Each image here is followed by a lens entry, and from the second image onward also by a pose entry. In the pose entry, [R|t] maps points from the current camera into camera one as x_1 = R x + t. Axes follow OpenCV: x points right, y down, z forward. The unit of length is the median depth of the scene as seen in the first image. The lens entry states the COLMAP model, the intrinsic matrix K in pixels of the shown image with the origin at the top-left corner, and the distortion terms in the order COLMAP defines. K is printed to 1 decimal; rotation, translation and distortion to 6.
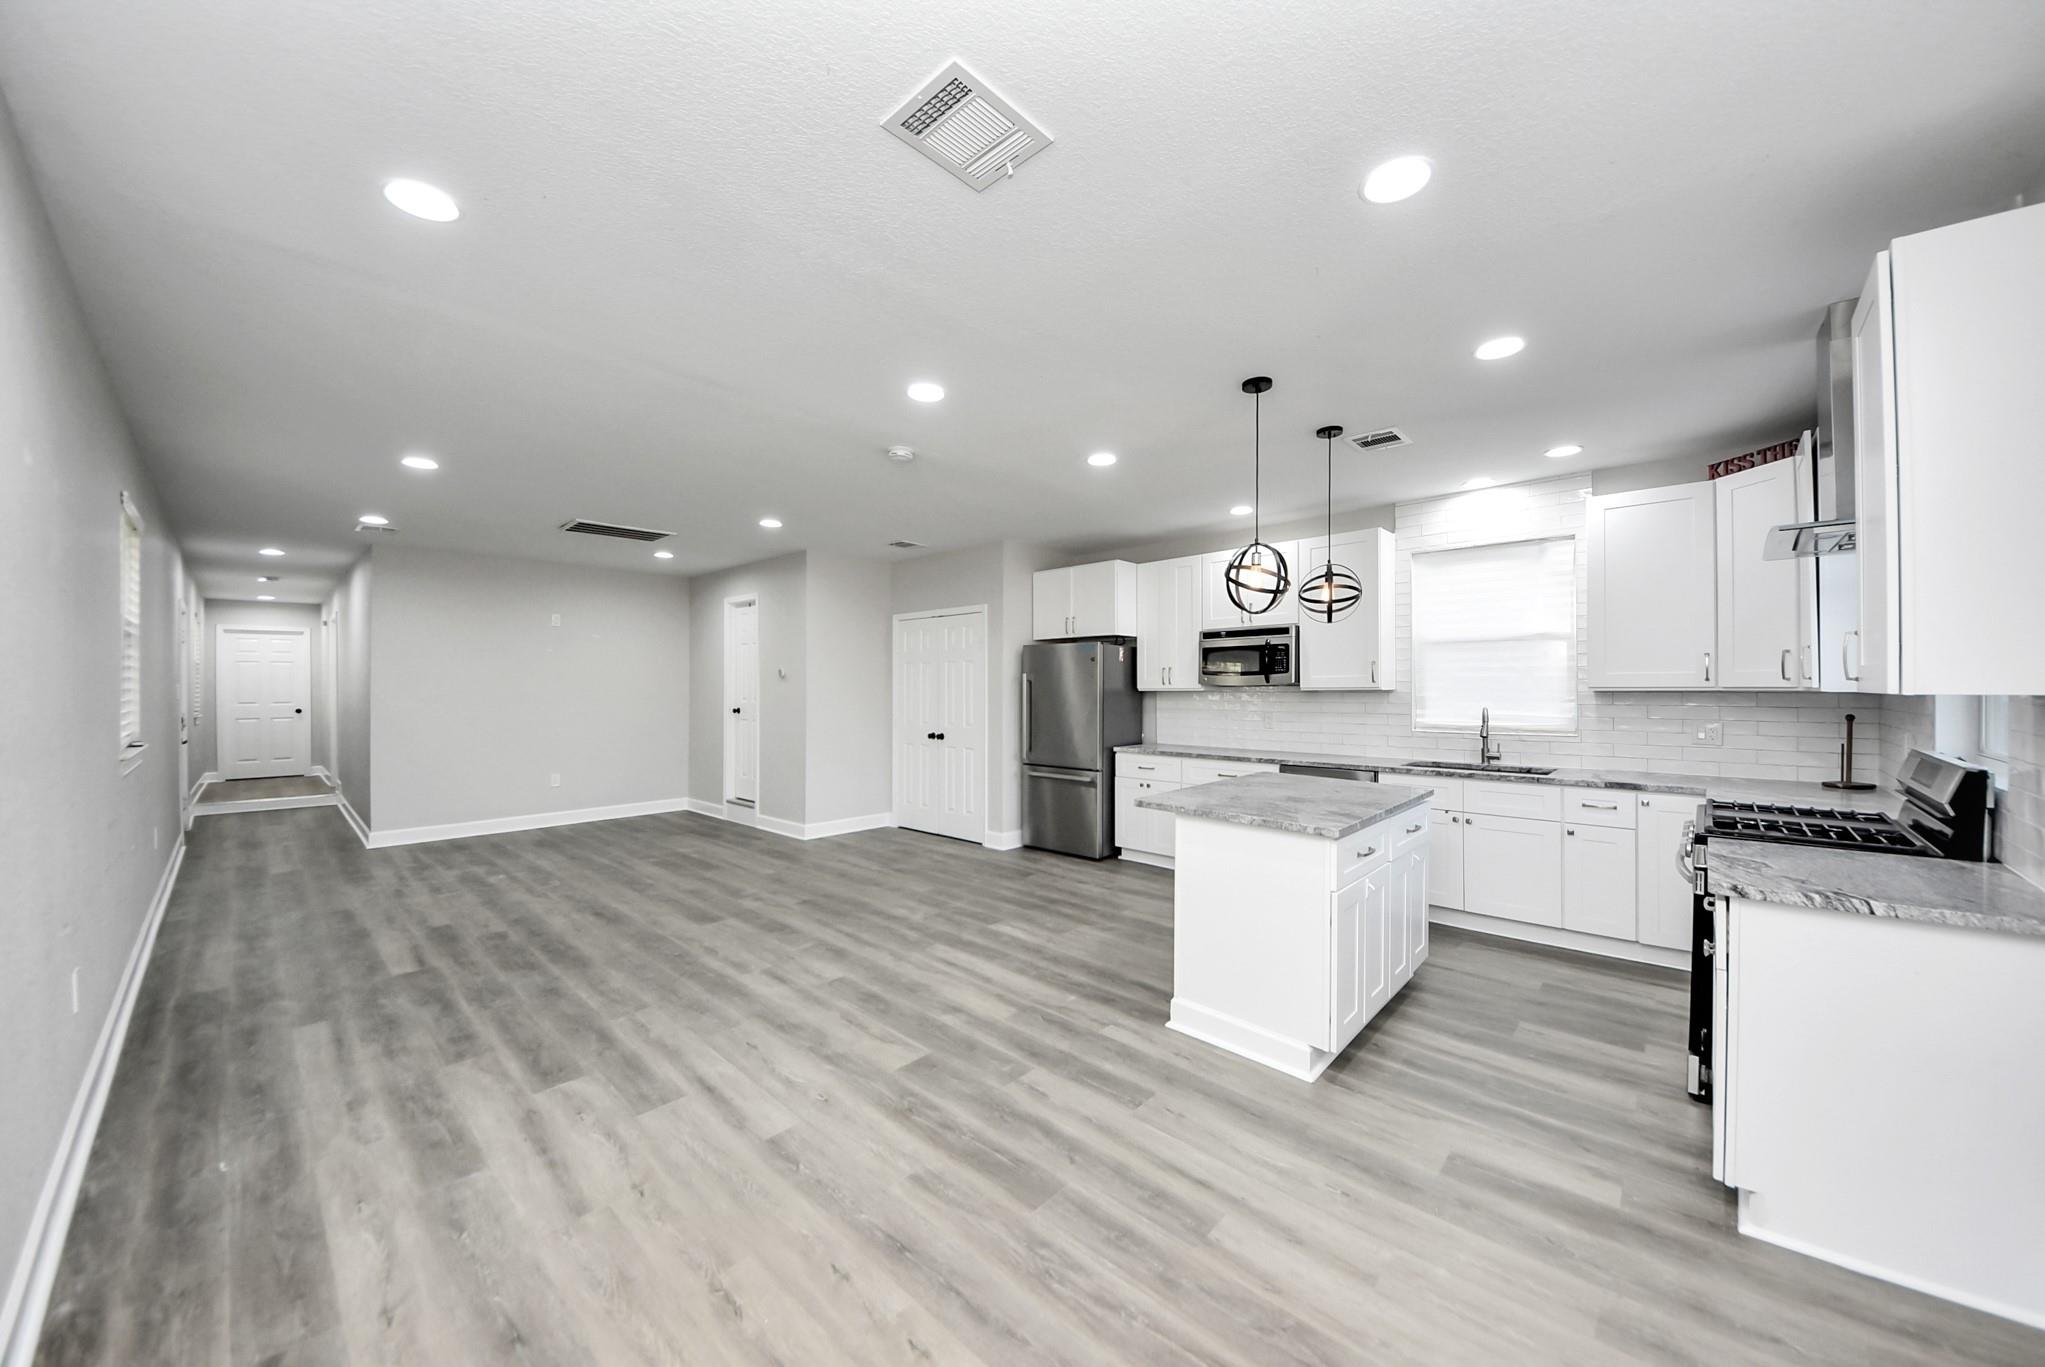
lens RADIAL K [[718.9, 0, 1032.2], [0, 718.9, 684.2], [0, 0, 1]] dist [0.034620, -0.023806]
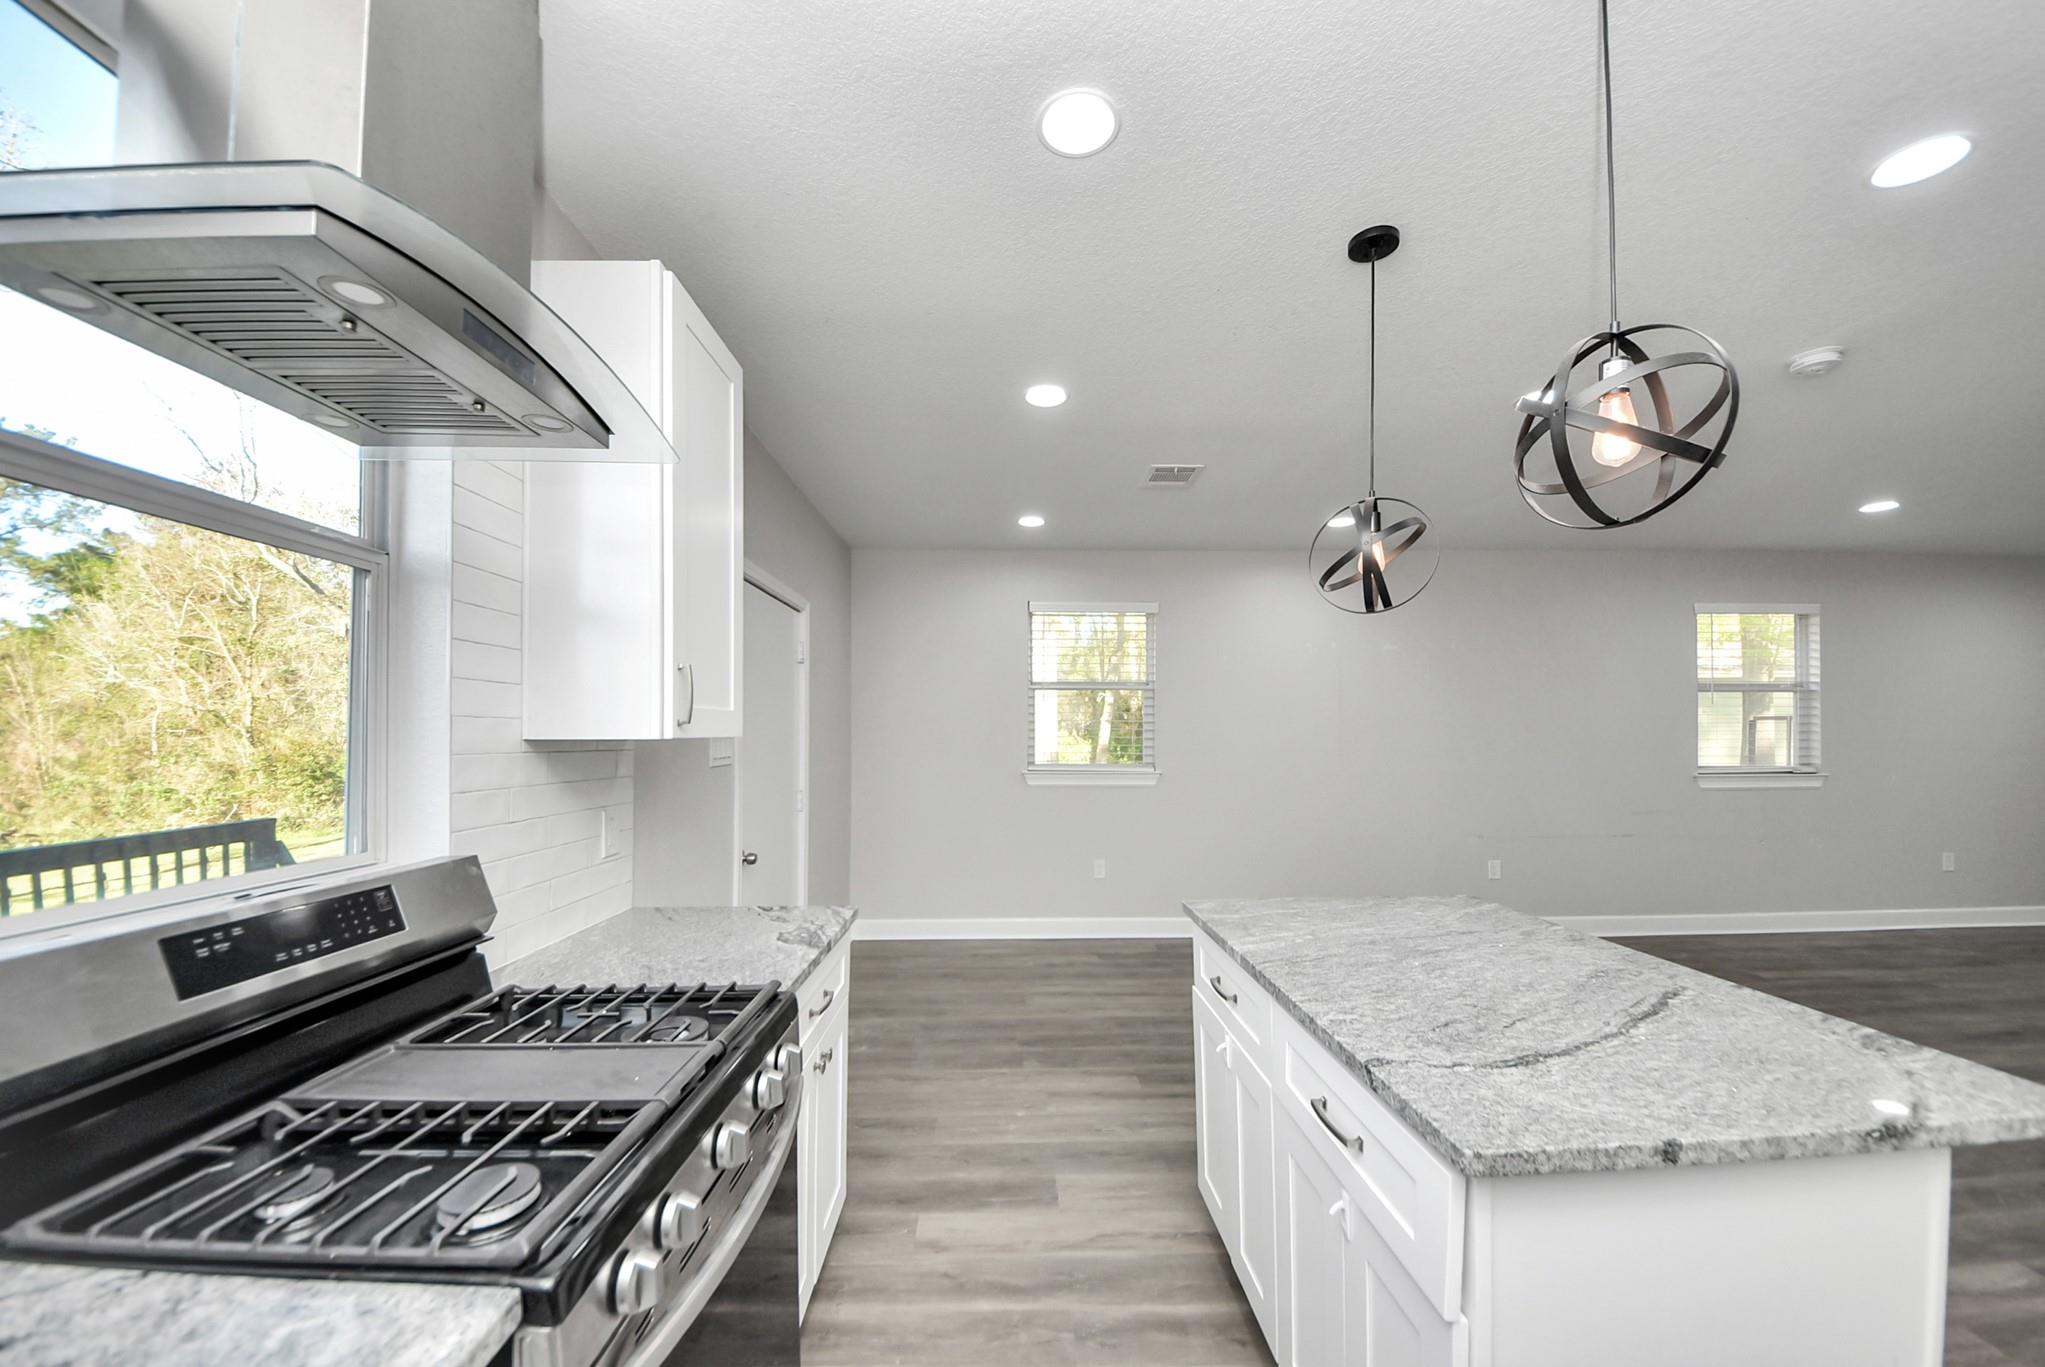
lens RADIAL K [[758.9, 0, 1026.4], [0, 758.9, 715.8], [0, 0, 1]] dist [0.039918, -0.029364]
pose [[-0.717194, -0.009903, -0.696803, 0.732644], [0.005246, 0.999794, -0.019609, 0.002513], [0.696854, -0.017719, -0.716995, 0.948792]]
